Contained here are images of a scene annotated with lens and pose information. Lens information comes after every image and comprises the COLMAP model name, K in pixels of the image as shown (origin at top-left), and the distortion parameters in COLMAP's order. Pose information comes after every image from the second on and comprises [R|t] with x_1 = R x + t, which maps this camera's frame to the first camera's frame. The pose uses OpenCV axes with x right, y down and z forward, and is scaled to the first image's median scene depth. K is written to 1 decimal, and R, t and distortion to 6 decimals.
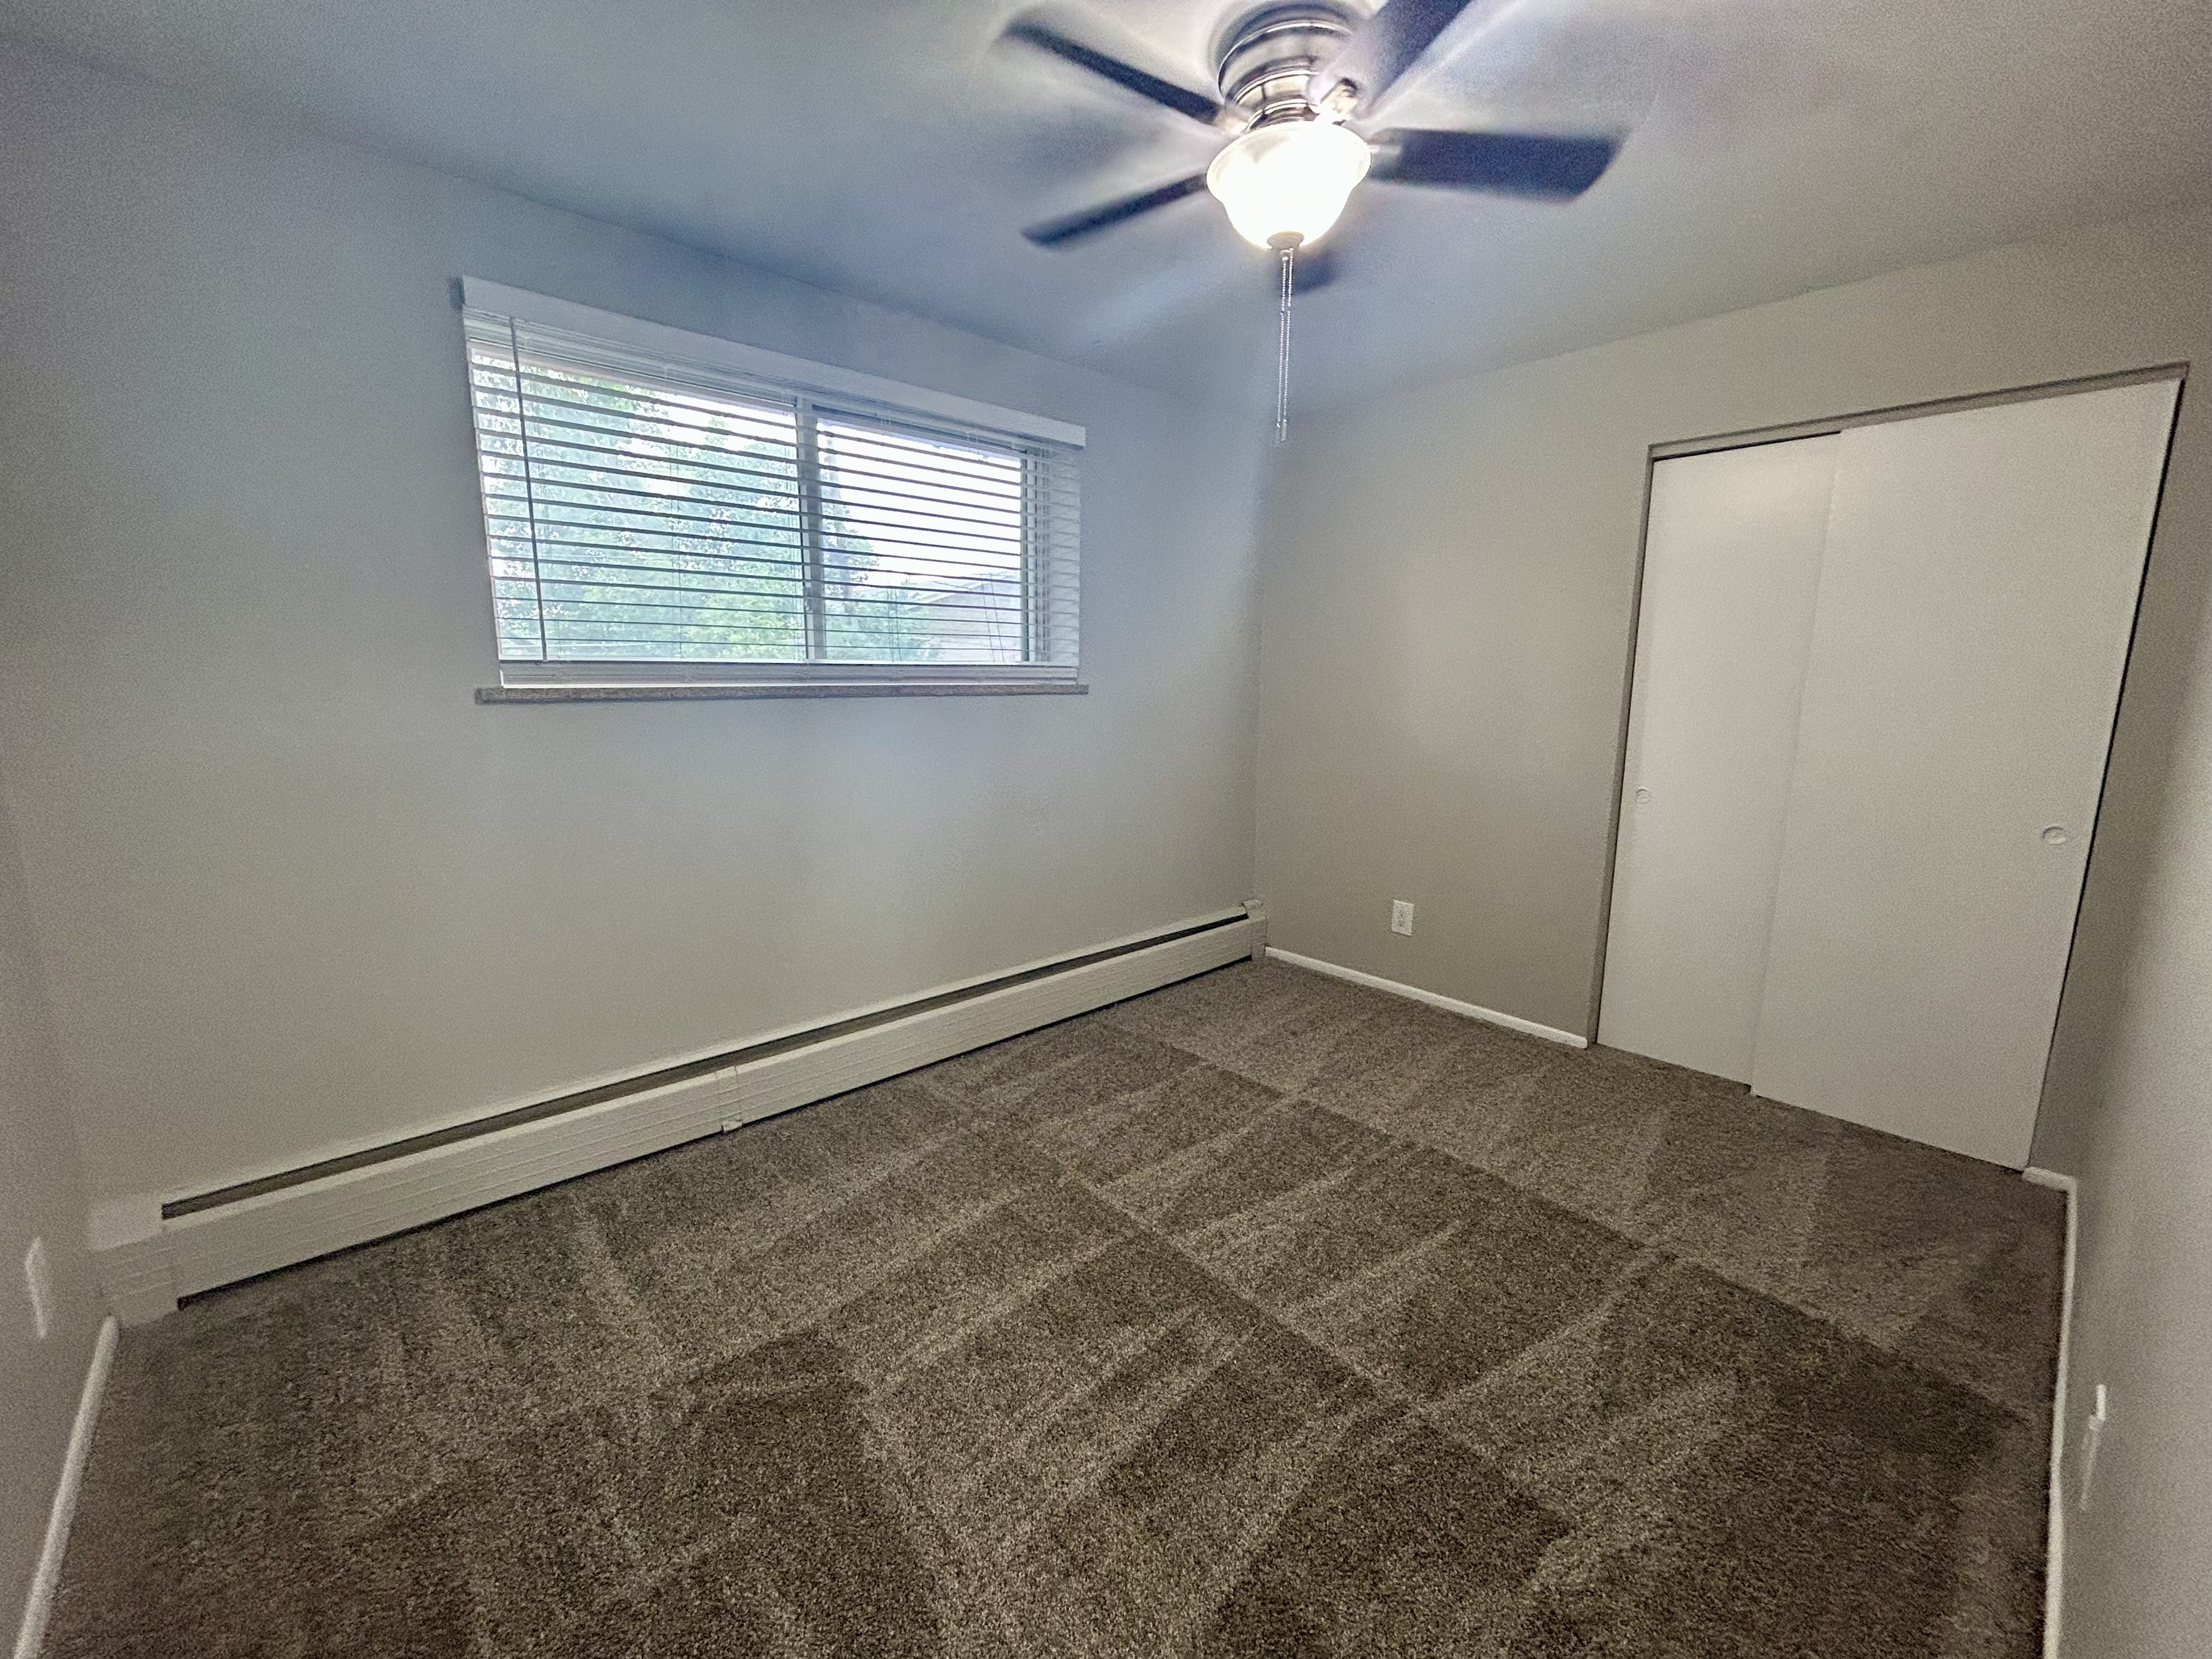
lens RADIAL K [[891.3, 0, 1103.6], [0, 891.3, 825.9], [0, 0, 1]] dist [-0.002707, 0.000222]
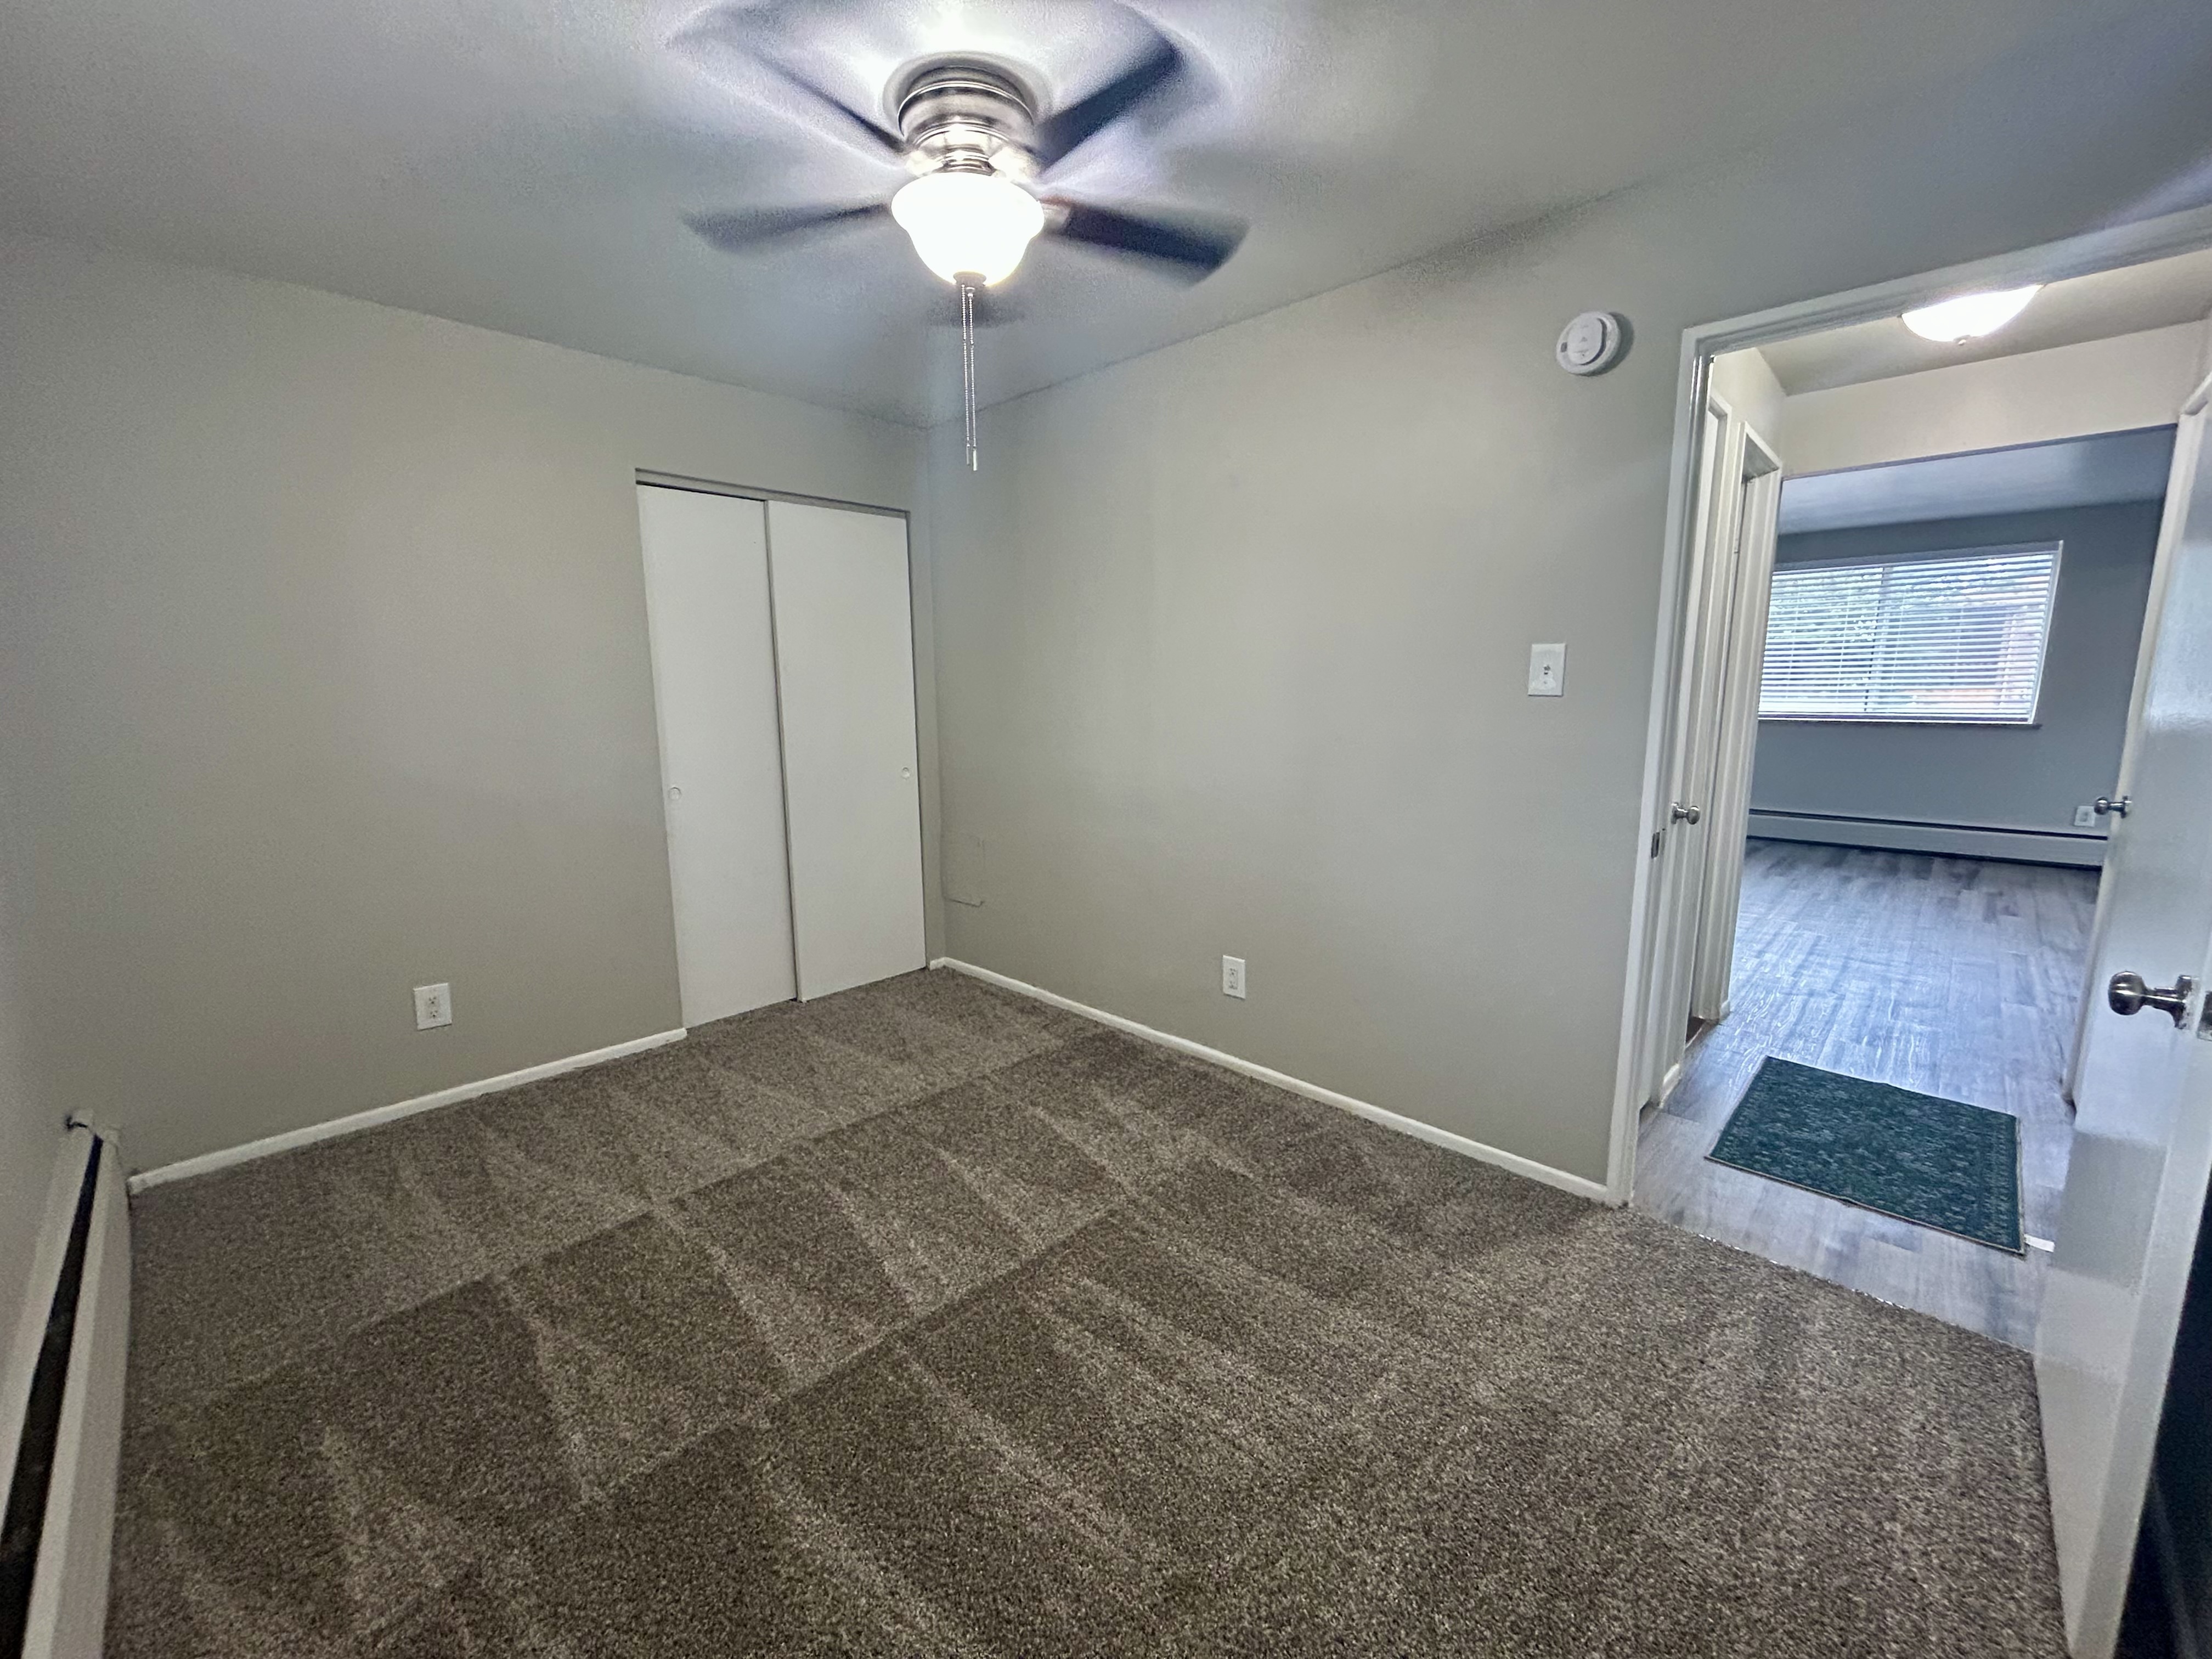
lens RADIAL K [[893.8, 0, 1105.4], [0, 893.8, 823.8], [0, 0, 1]] dist [-0.000578, 0.000301]
pose [[-0.064603, -0.162920, 0.984522, -0.780773], [0.176182, 0.969223, 0.171949, -0.141602], [-0.982235, 0.184564, -0.033911, 0.795953]]
